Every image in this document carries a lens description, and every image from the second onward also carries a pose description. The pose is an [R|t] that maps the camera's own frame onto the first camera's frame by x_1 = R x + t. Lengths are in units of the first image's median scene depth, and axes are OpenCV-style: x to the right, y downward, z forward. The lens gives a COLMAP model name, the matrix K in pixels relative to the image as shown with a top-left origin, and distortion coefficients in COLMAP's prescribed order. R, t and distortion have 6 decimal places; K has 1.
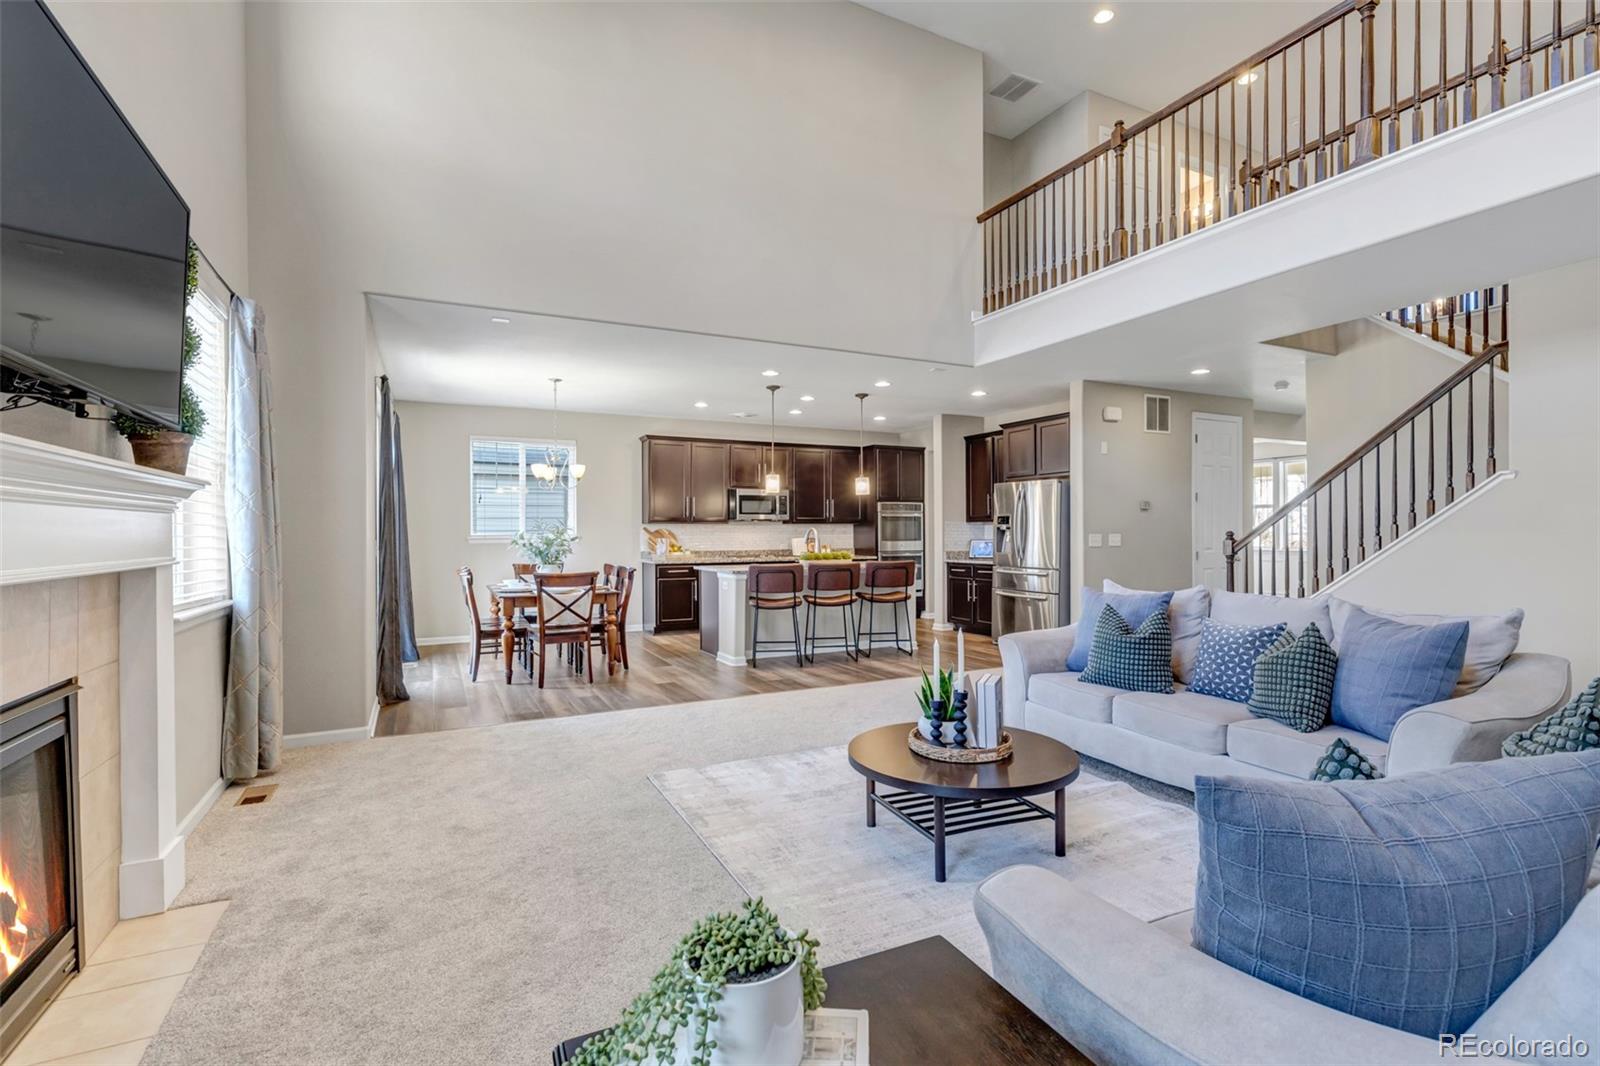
lens RADIAL K [[738.8, 0, 800.0], [0, 738.8, 533.0], [0, 0, 1]] dist [0.002316, -0.000457]
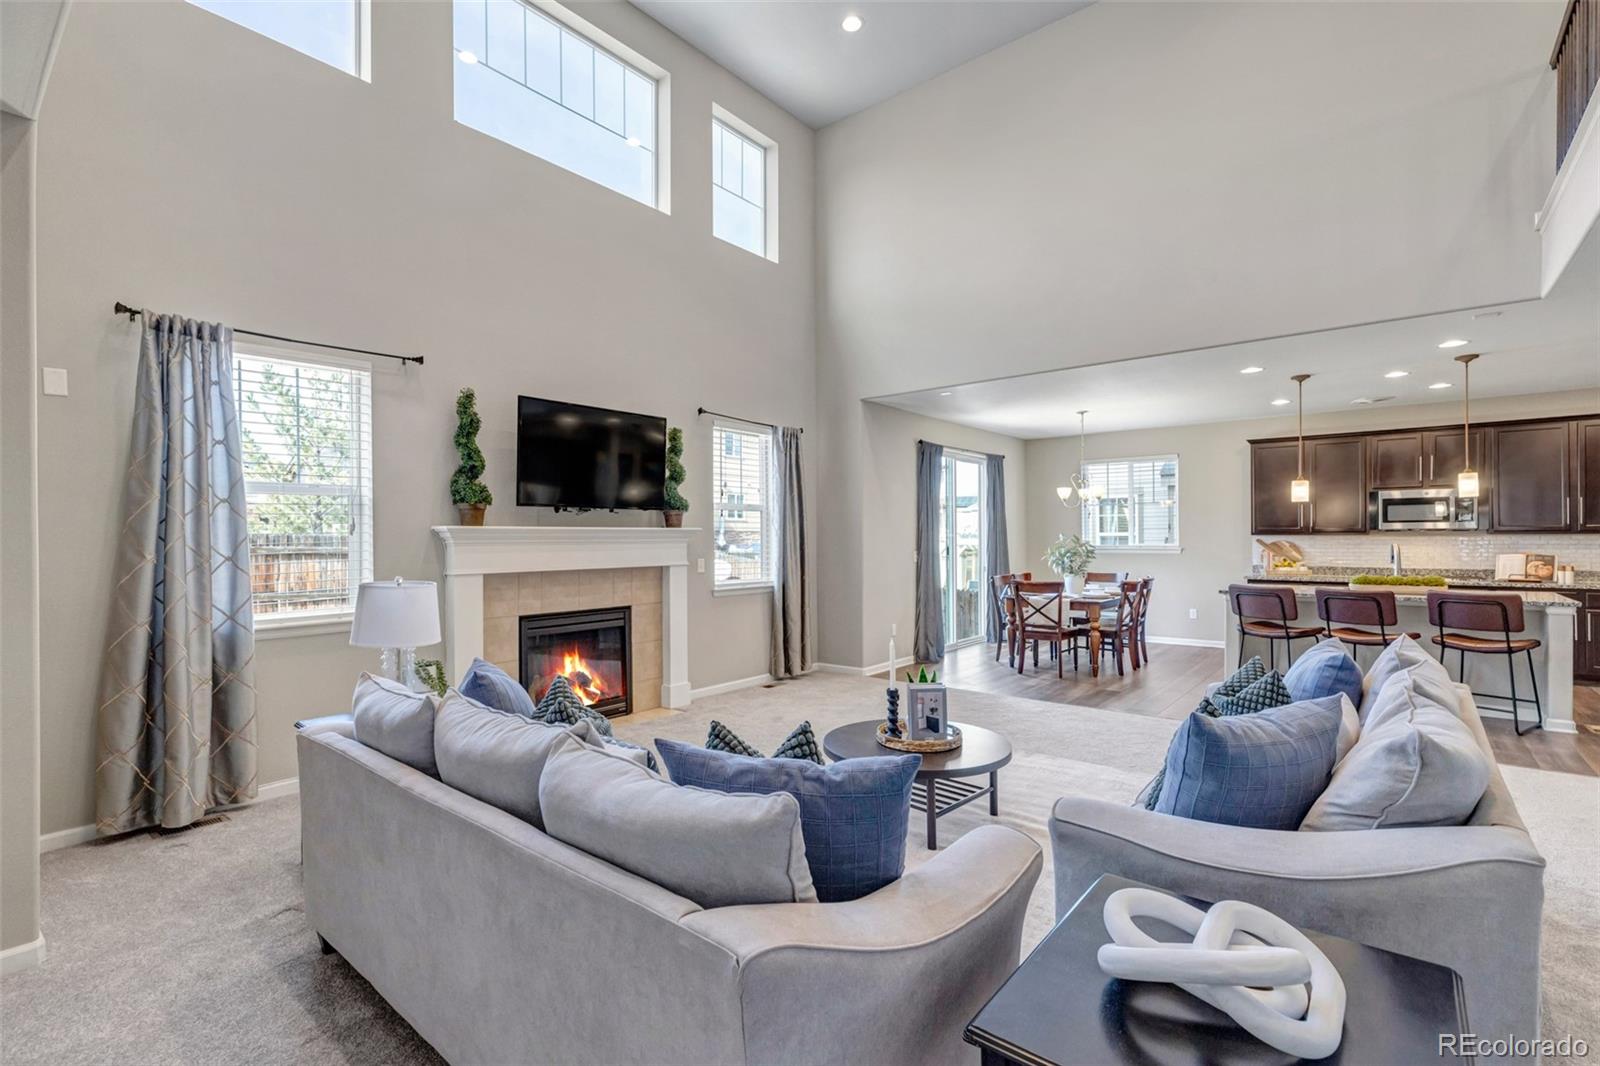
lens RADIAL K [[726.6, 0, 793.0], [0, 726.6, 533.3], [0, 0, 1]] dist [-0.000714, 0.000409]
pose [[0.399546, -0.002385, -0.916710, 0.440152], [0.002529, 0.999996, -0.001499, -0.016914], [0.916709, -0.001719, 0.399551, 0.119779]]
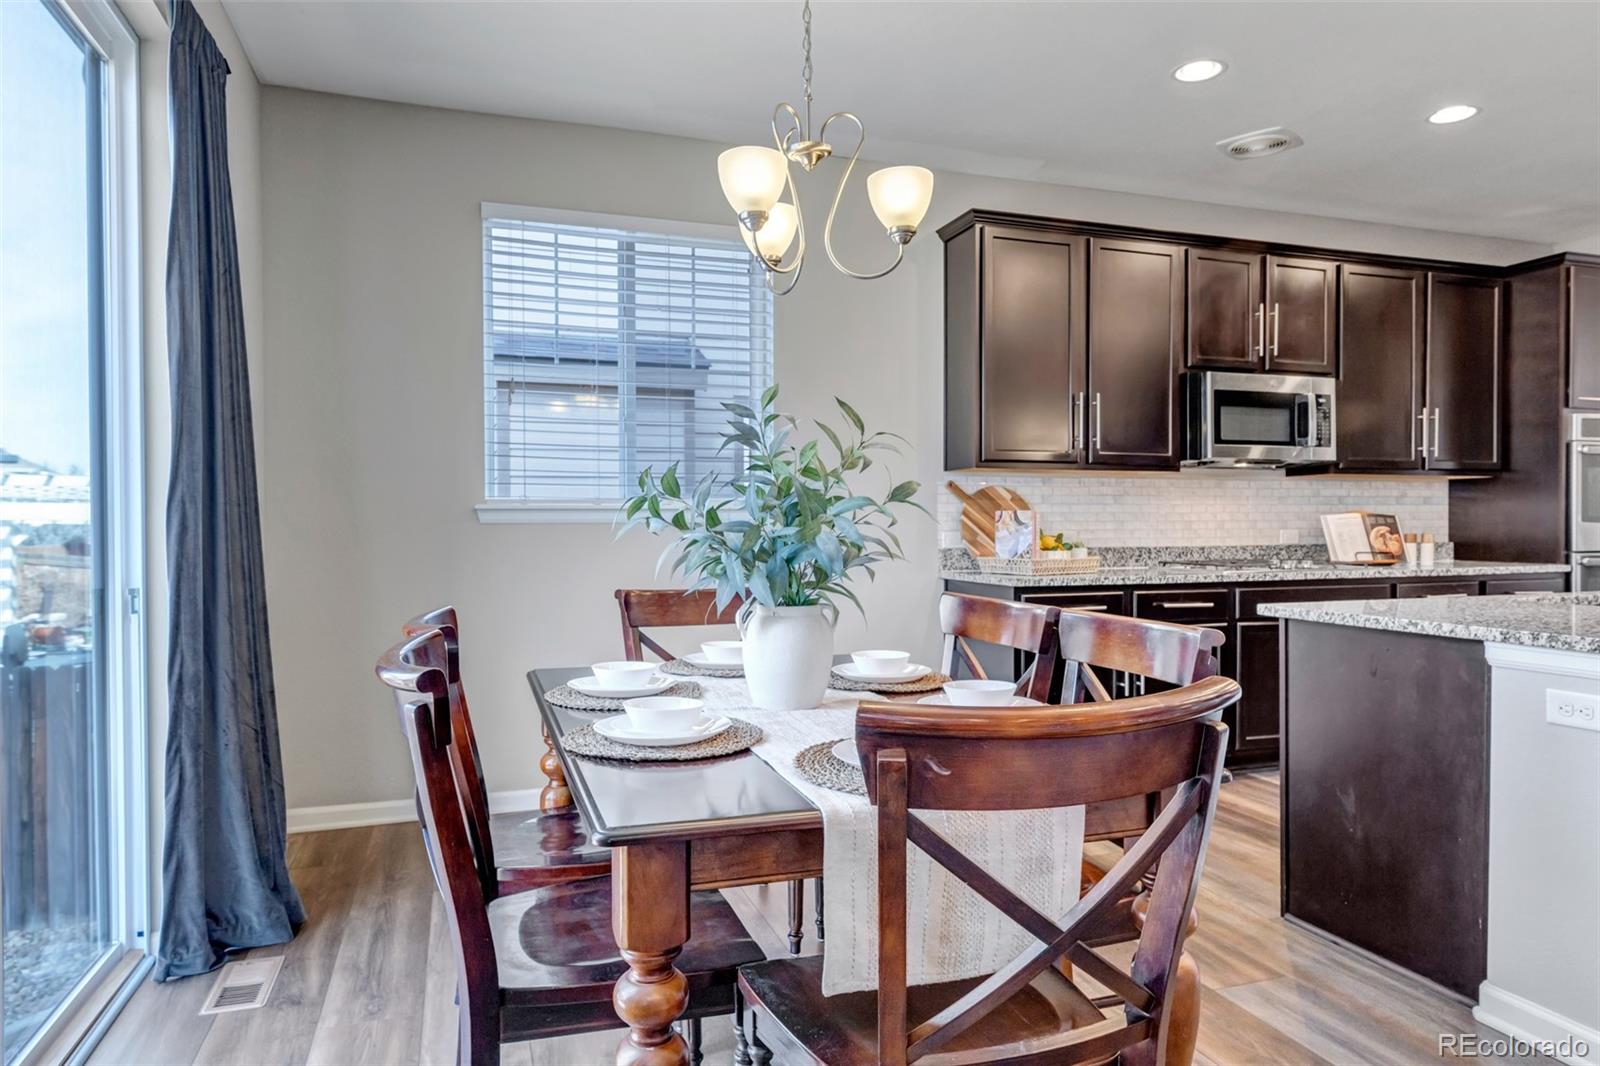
lens RADIAL K [[987.1, 0, 796.8], [0, 987.1, 536.6], [0, 0, 1]] dist [0.001317, 0.001234]
pose [[0.990452, 0.002954, -0.137824, -0.246775], [-0.001144, 0.999912, 0.013210, 0.014540], [0.137851, -0.012926, 0.990369, 0.584410]]
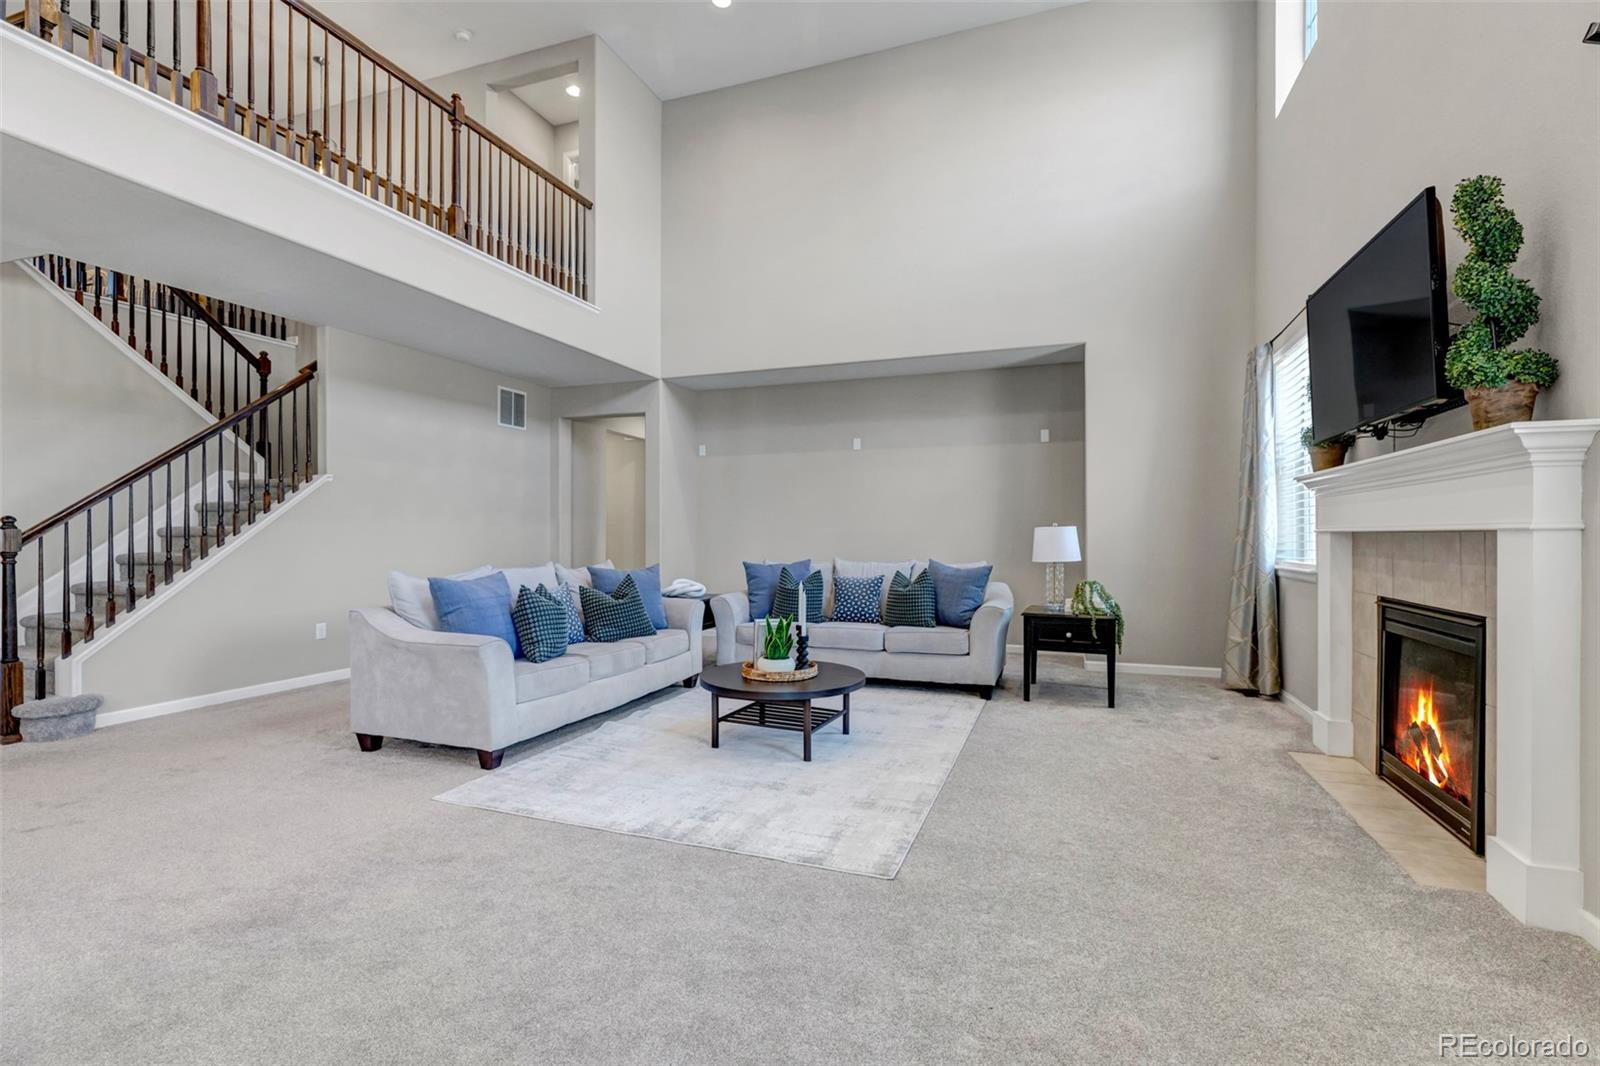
lens RADIAL K [[724.0, 0, 801.2], [0, 724.0, 534.9], [0, 0, 1]] dist [0.002122, 0.000001]
pose [[-0.686324, 0.006853, 0.727264, -0.289626], [0.005344, 0.999976, -0.004379, 0.015834], [-0.727277, 0.000882, -0.686344, 0.705816]]
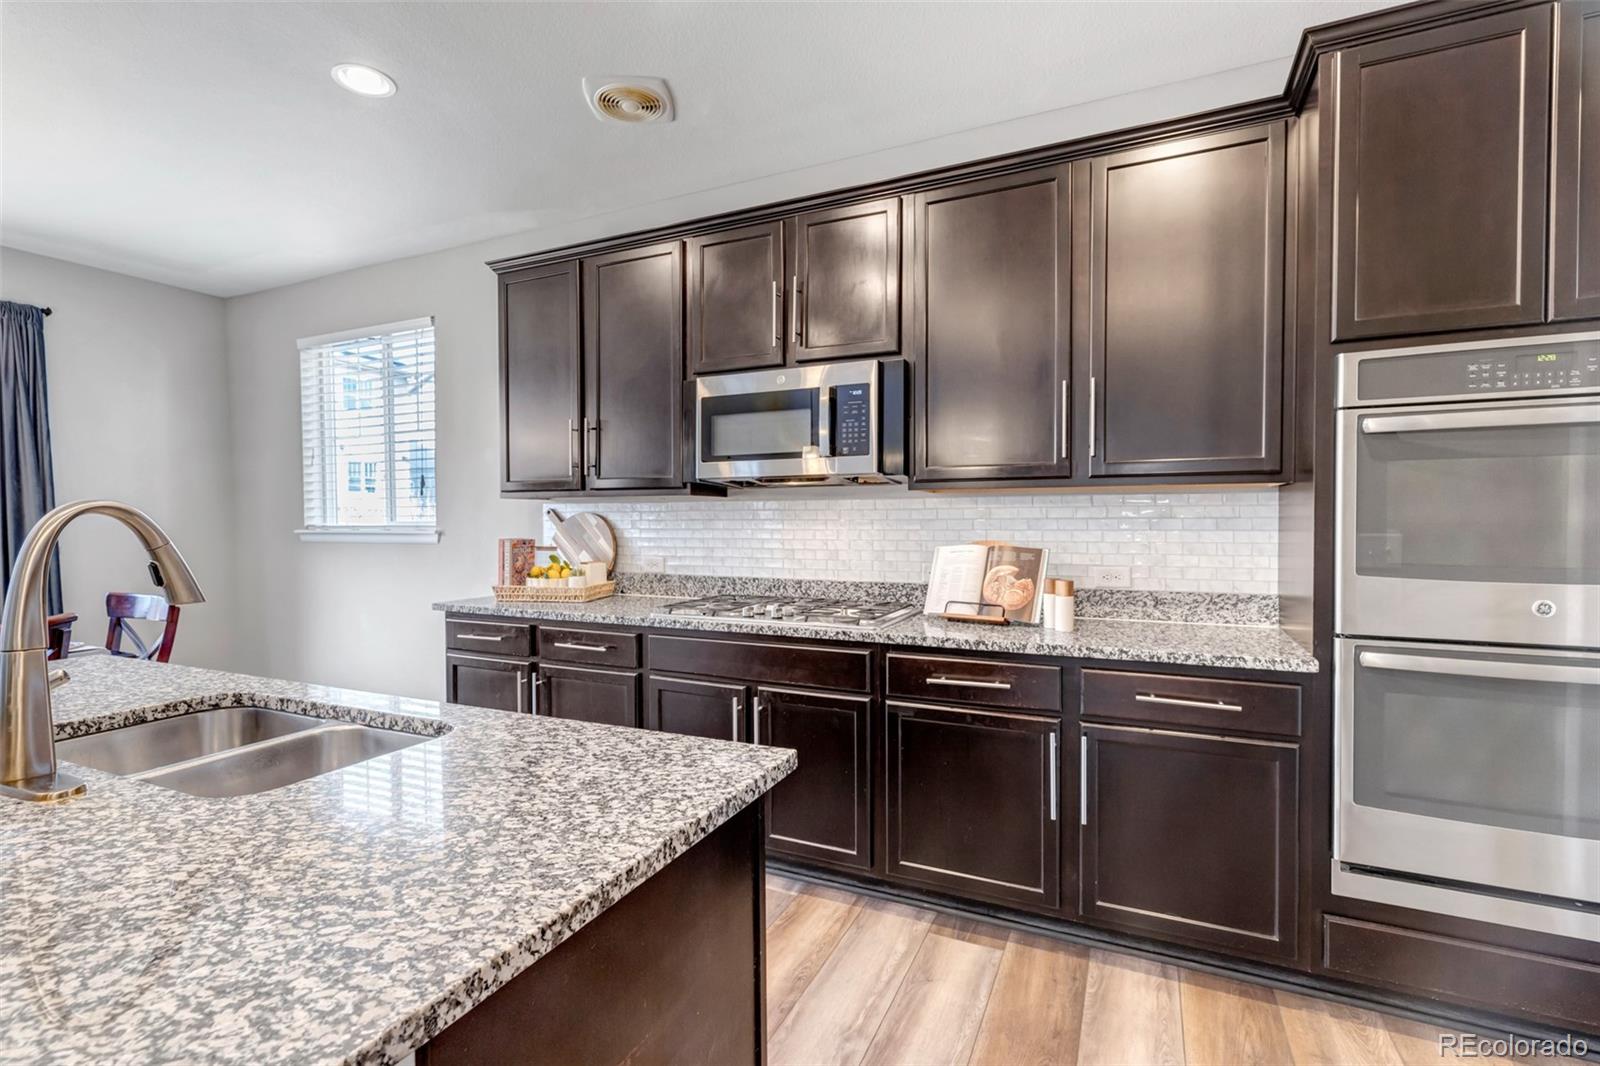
lens RADIAL K [[738.8, 0, 800.0], [0, 738.8, 533.0], [0, 0, 1]] dist [0.002316, -0.000457]
pose [[0.617782, 0.017290, -0.786159, 0.205401], [0.000314, 0.999753, 0.022234, -0.004014], [0.786349, -0.013982, 0.617624, 0.975120]]
